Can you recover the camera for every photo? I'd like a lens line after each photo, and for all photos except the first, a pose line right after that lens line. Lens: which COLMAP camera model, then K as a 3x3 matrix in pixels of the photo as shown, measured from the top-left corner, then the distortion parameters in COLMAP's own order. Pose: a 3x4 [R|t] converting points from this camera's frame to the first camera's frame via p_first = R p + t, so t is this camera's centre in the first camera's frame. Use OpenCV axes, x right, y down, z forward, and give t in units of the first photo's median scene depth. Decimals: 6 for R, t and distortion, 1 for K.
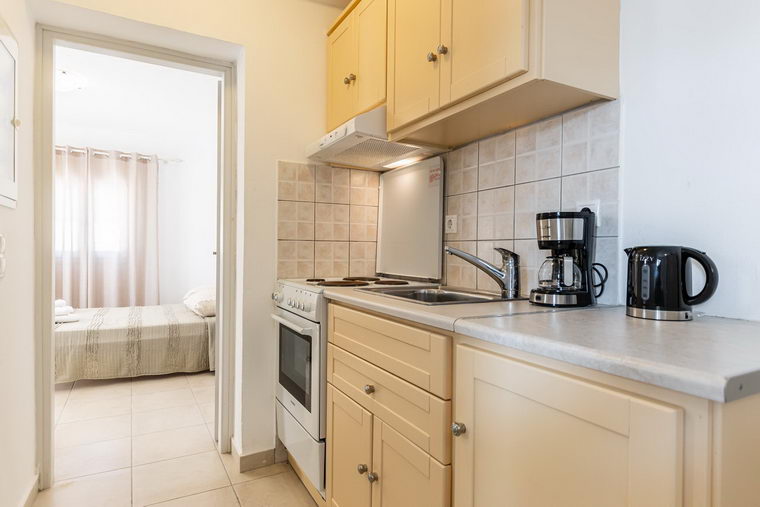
lens RADIAL K [[439.4, 0, 380.0], [0, 439.4, 253.5], [0, 0, 1]] dist [-0.006023, -0.002504]
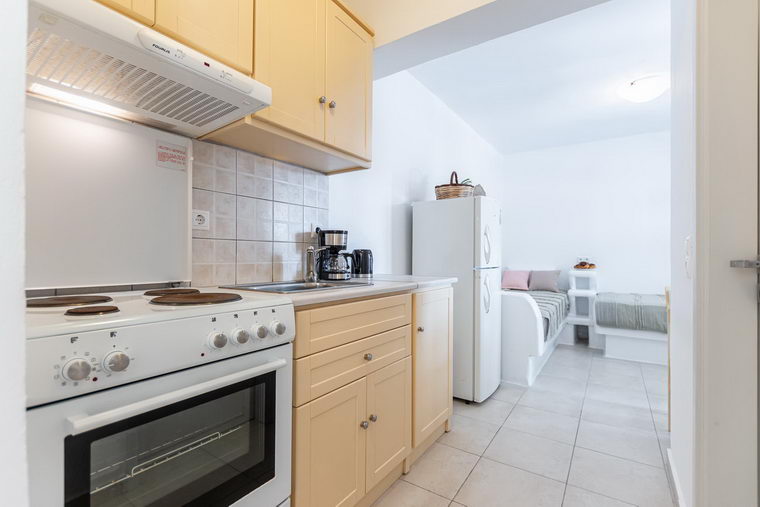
lens RADIAL K [[348.3, 0, 380.0], [0, 348.3, 253.5], [0, 0, 1]] dist [-0.000484, -0.000005]
pose [[-0.452188, -0.003302, 0.891917, -0.682022], [-0.001915, 0.999994, 0.002731, 0.001798], [-0.891921, -0.000473, -0.452192, 1.021782]]
